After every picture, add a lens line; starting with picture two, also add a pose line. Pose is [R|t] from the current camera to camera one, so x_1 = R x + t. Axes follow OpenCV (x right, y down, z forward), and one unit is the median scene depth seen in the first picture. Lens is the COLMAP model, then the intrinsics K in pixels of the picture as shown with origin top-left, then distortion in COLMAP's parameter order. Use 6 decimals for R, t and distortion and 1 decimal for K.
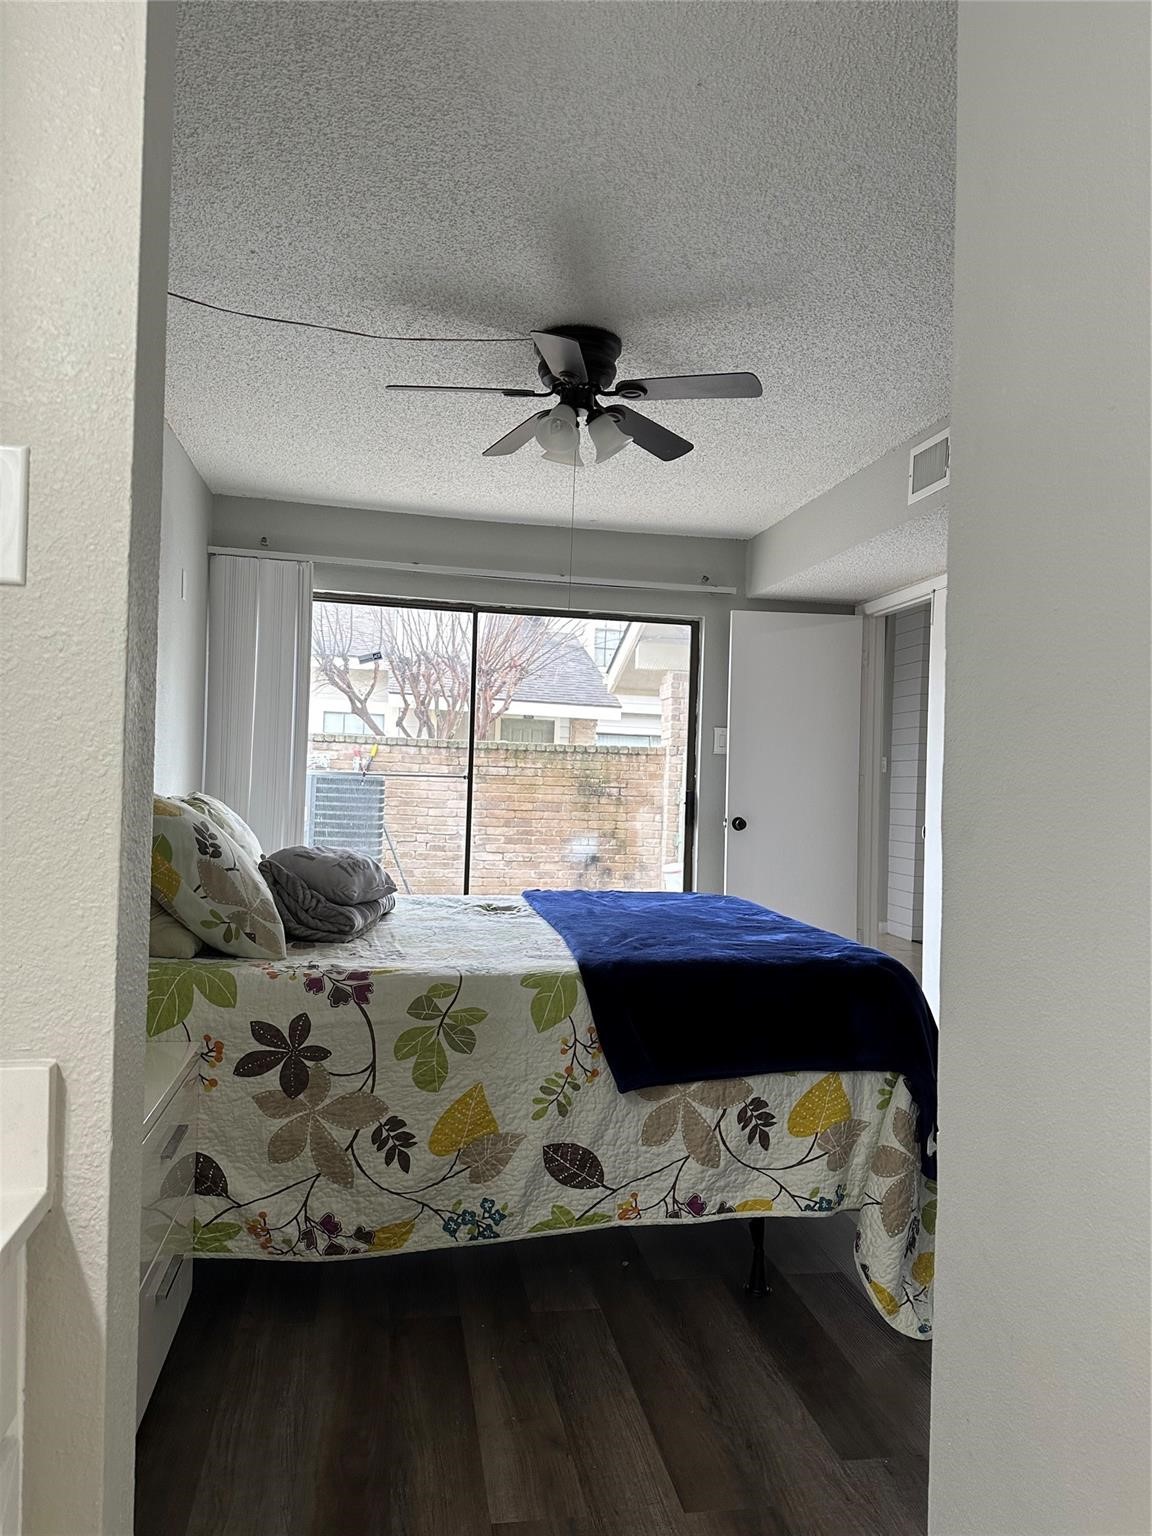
lens RADIAL K [[1072.6, 0, 587.9], [0, 1072.6, 776.6], [0, 0, 1]] dist [0.091895, -0.132261]
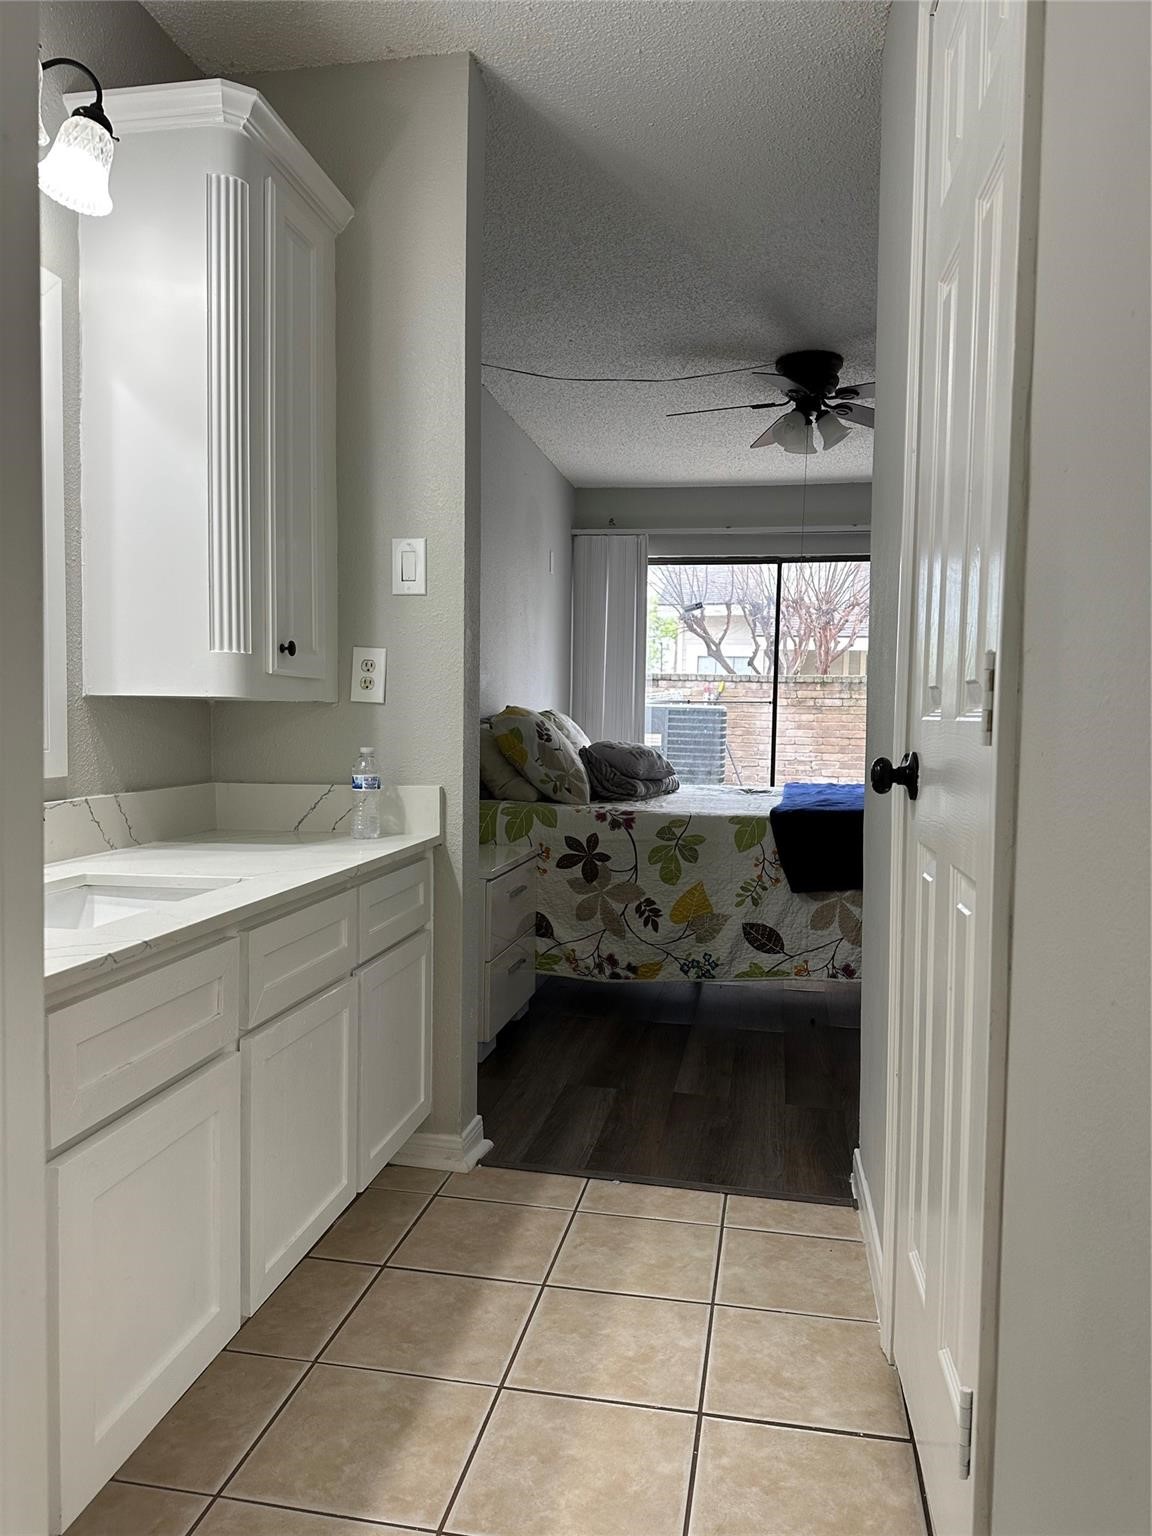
lens RADIAL K [[1072.6, 0, 586.1], [0, 1072.6, 779.8], [0, 0, 1]] dist [0.091895, -0.132261]
pose [[0.934466, 0.004252, -0.356026, 0.213724], [0.015192, 0.998542, 0.051798, 0.037476], [0.355728, -0.053812, 0.933039, -0.364319]]
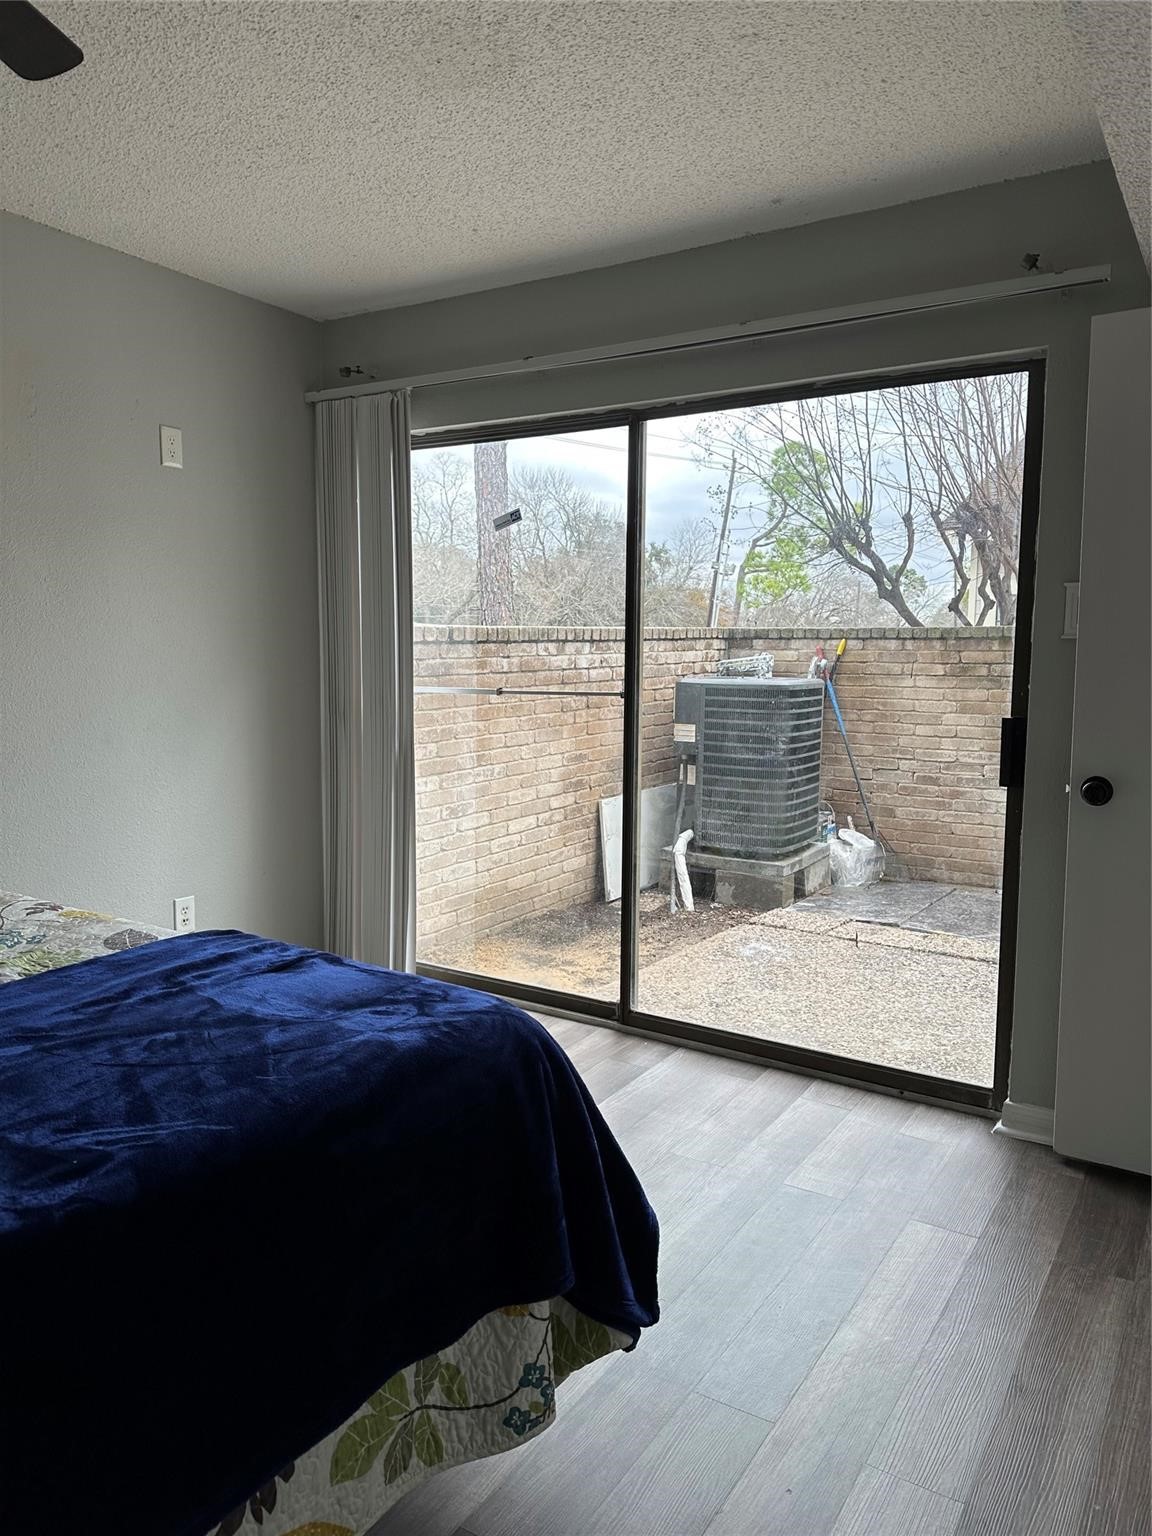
lens RADIAL K [[1072.6, 0, 583.8], [0, 1072.6, 775.8], [0, 0, 1]] dist [0.091895, -0.132261]
pose [[0.732426, 0.045488, -0.679325, 0.523672], [0.020374, 0.995854, 0.088650, -0.014741], [0.680541, -0.078770, 0.728463, 0.903871]]
